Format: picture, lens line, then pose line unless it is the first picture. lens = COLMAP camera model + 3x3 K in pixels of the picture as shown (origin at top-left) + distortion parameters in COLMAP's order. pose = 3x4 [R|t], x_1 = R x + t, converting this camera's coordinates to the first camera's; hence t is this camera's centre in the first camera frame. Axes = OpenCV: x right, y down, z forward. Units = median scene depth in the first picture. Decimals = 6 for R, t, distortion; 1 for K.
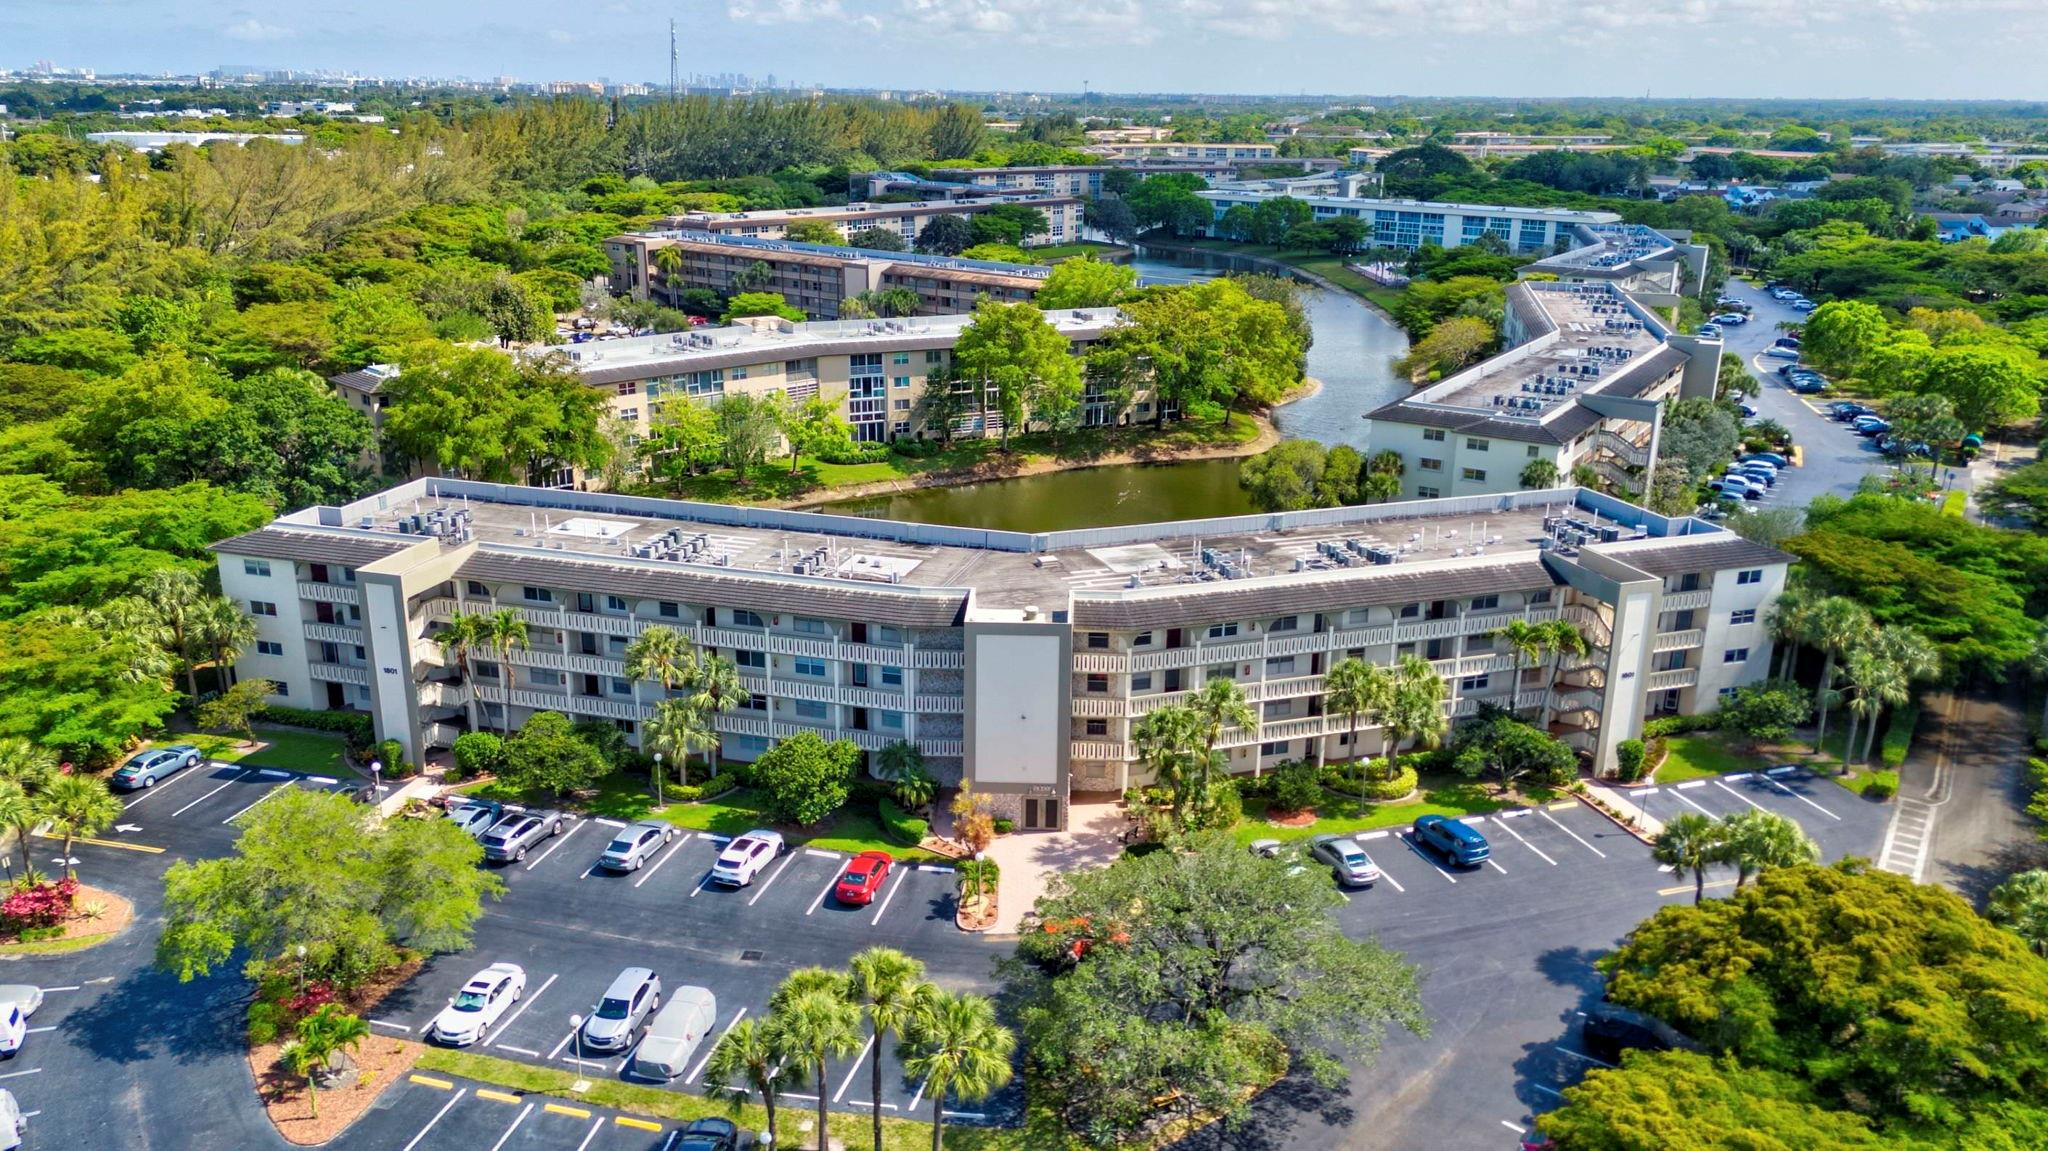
lens RADIAL K [[1489.1, 0, 1048.9], [0, 1489.1, 582.3], [0, 0, 1]] dist [0.055913, -0.061136]
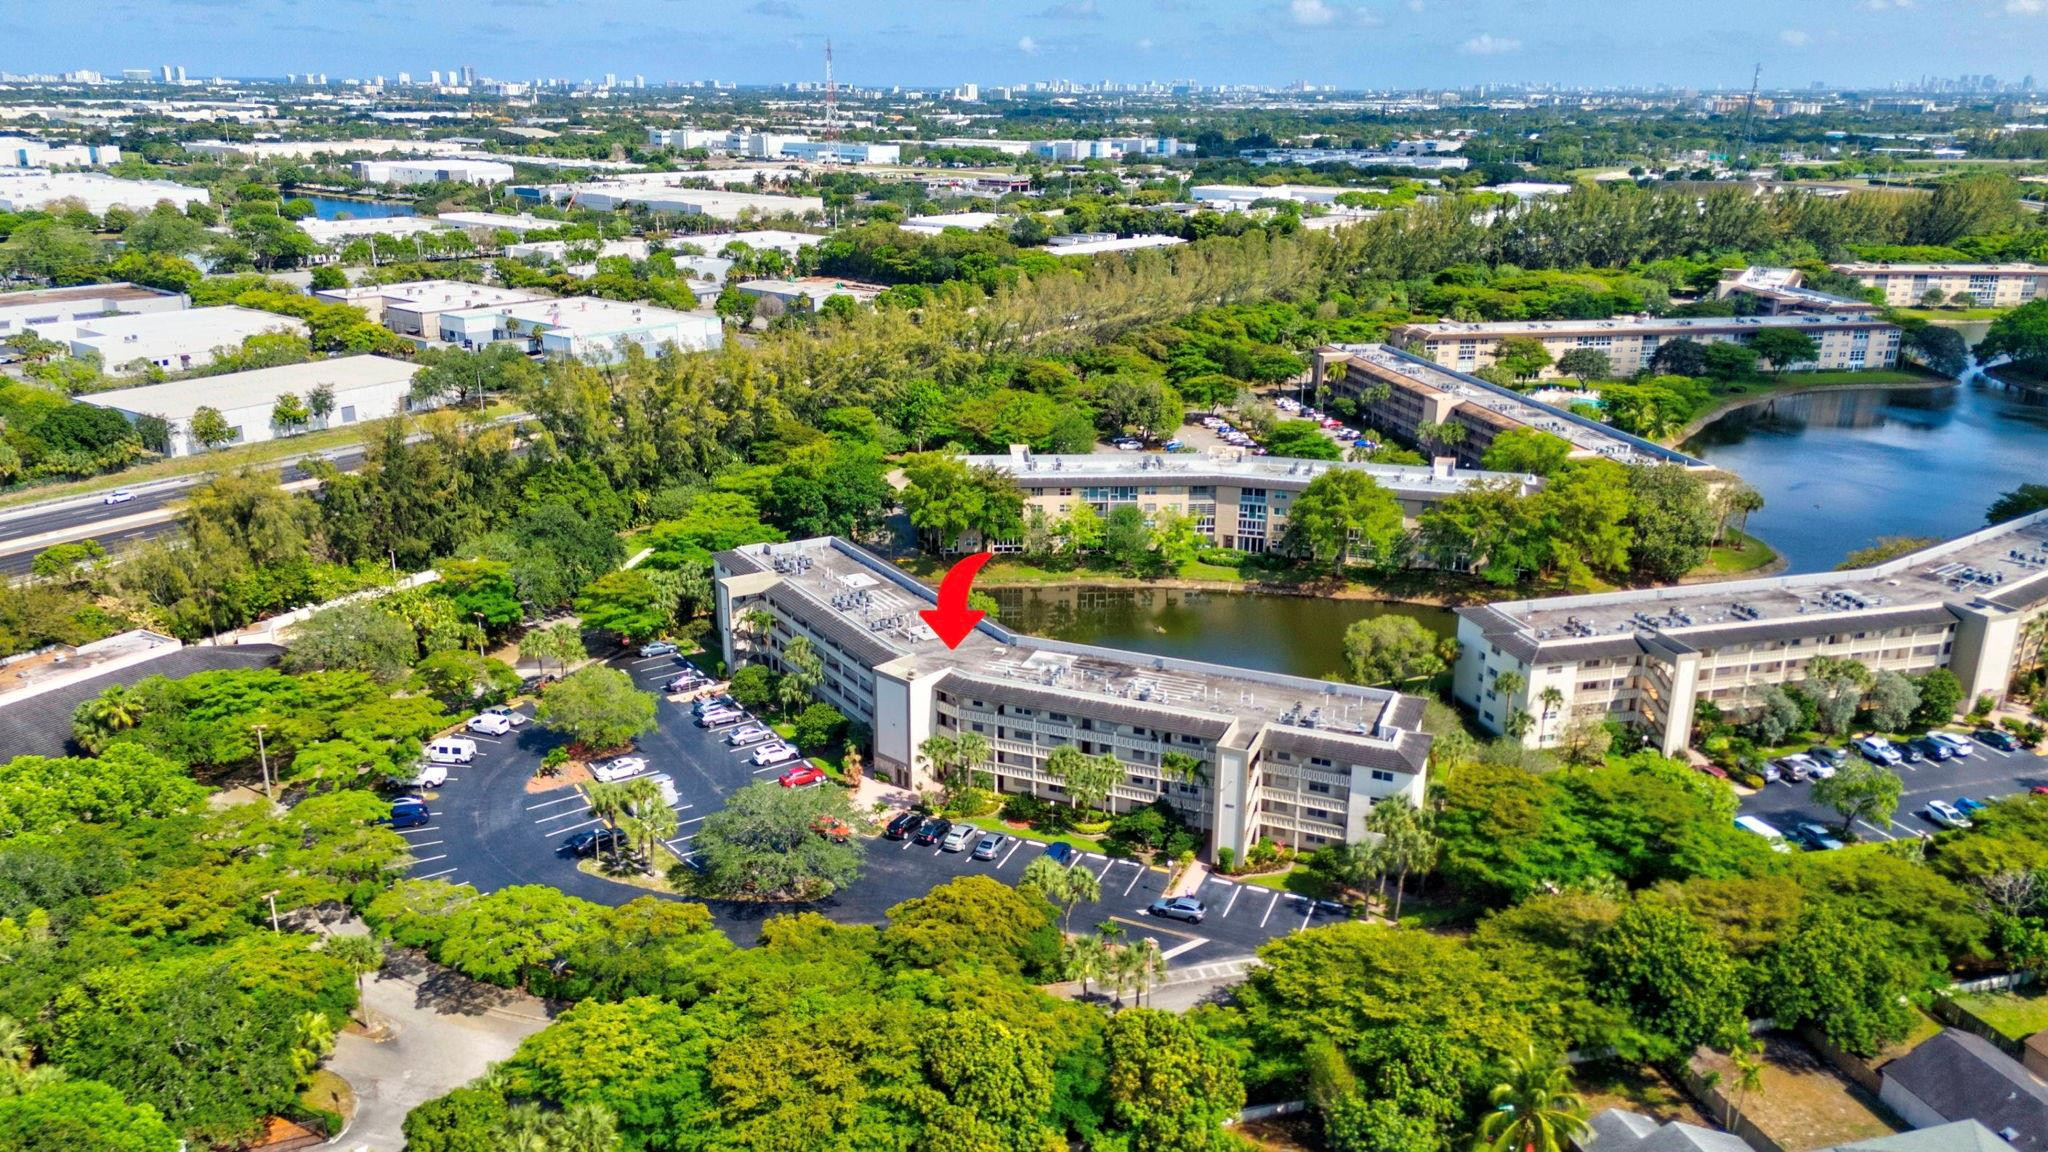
lens RADIAL K [[1489.1, 0, 1048.9], [0, 1489.1, 582.8], [0, 0, 1]] dist [0.055913, -0.061136]
pose [[0.750596, 0.196806, -0.630771, 0.588779], [-0.202029, 0.977253, 0.064504, -0.112606], [0.629118, 0.079017, 0.773283, -0.163811]]
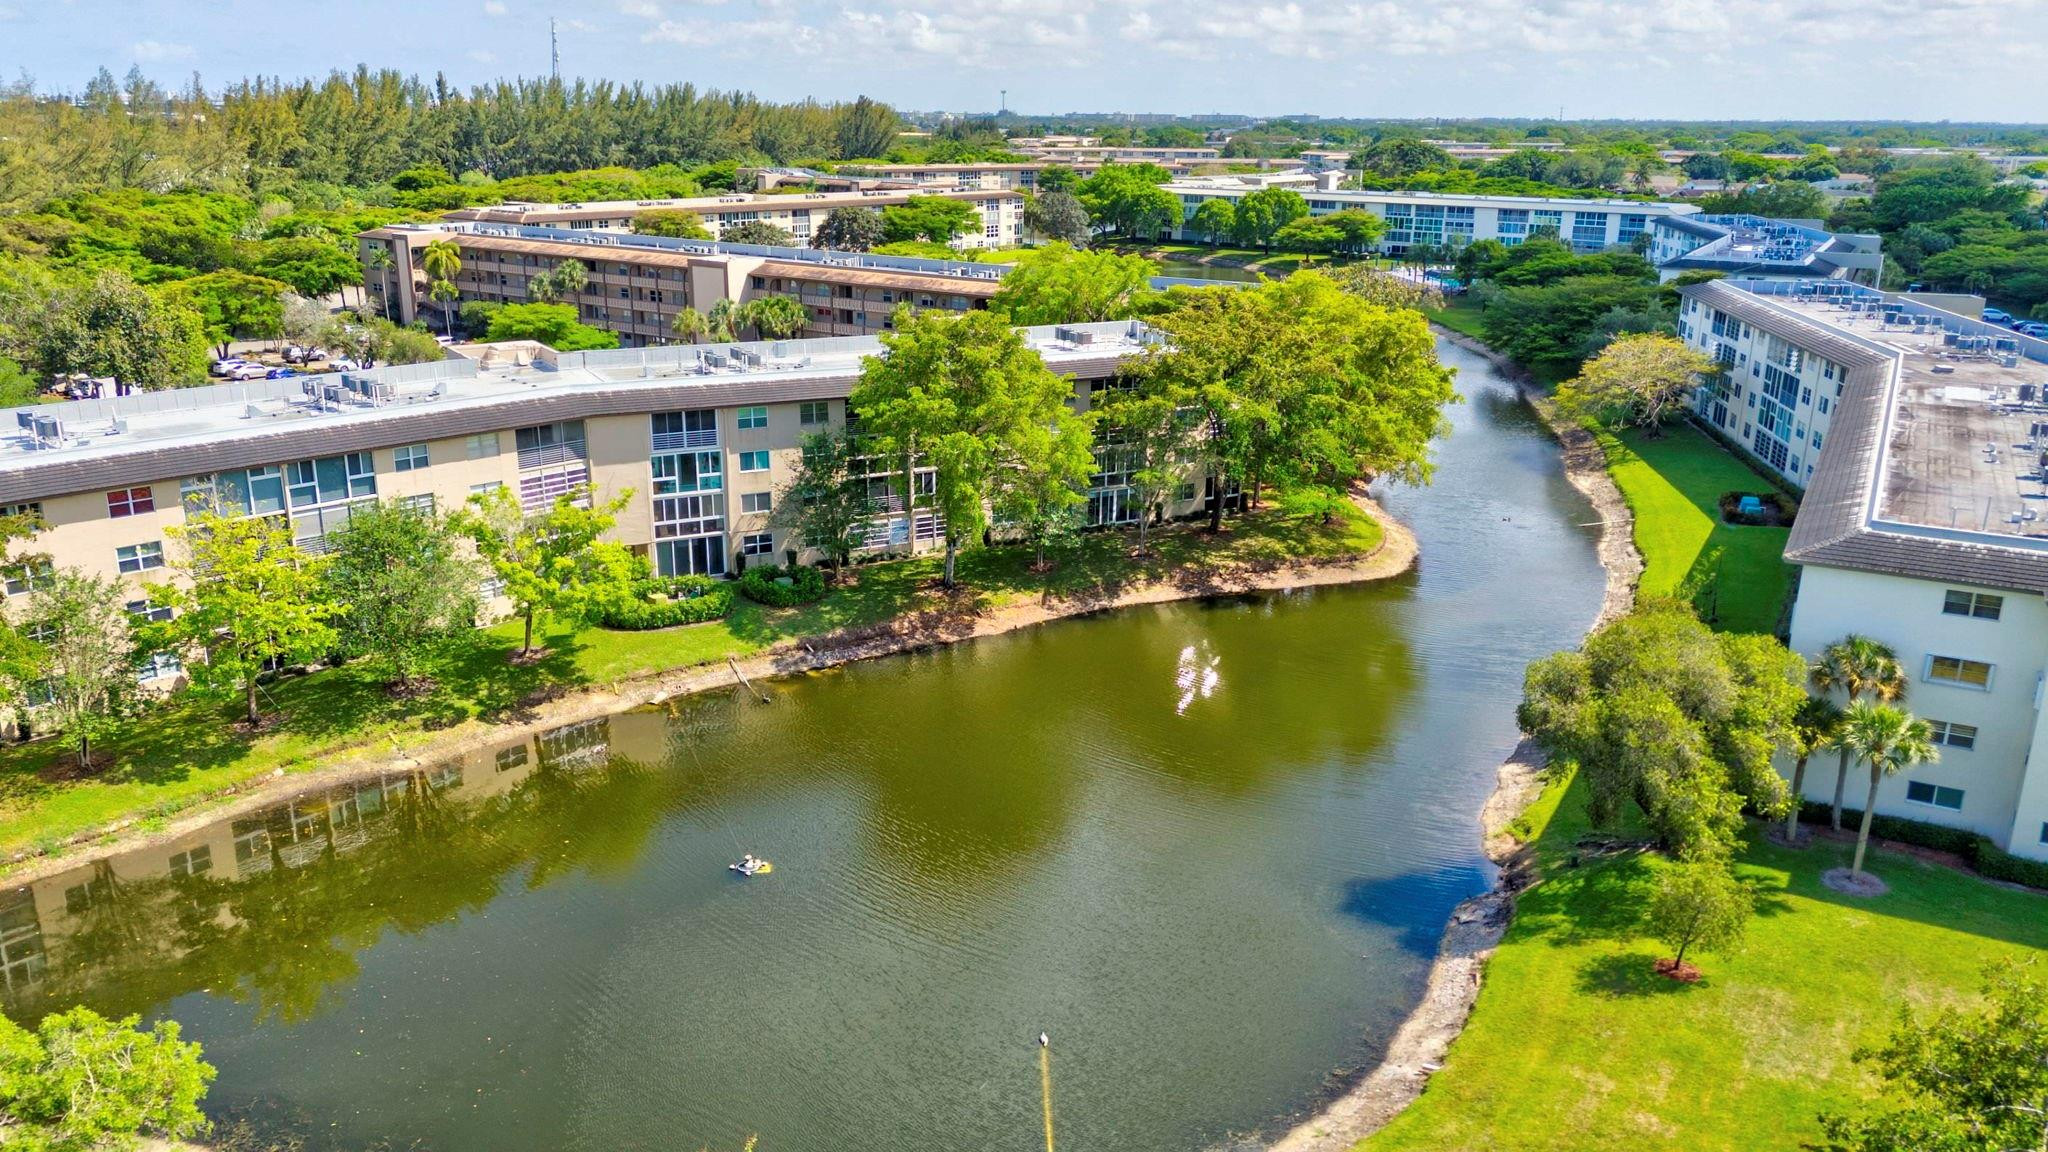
lens RADIAL K [[1489.1, 0, 1048.9], [0, 1489.1, 582.8], [0, 0, 1]] dist [0.055913, -0.061136]
pose [[0.998442, -0.017708, 0.052908, -0.021317], [0.018445, 0.999739, -0.013484, -0.078708], [-0.052656, 0.014439, 0.998508, 0.443941]]
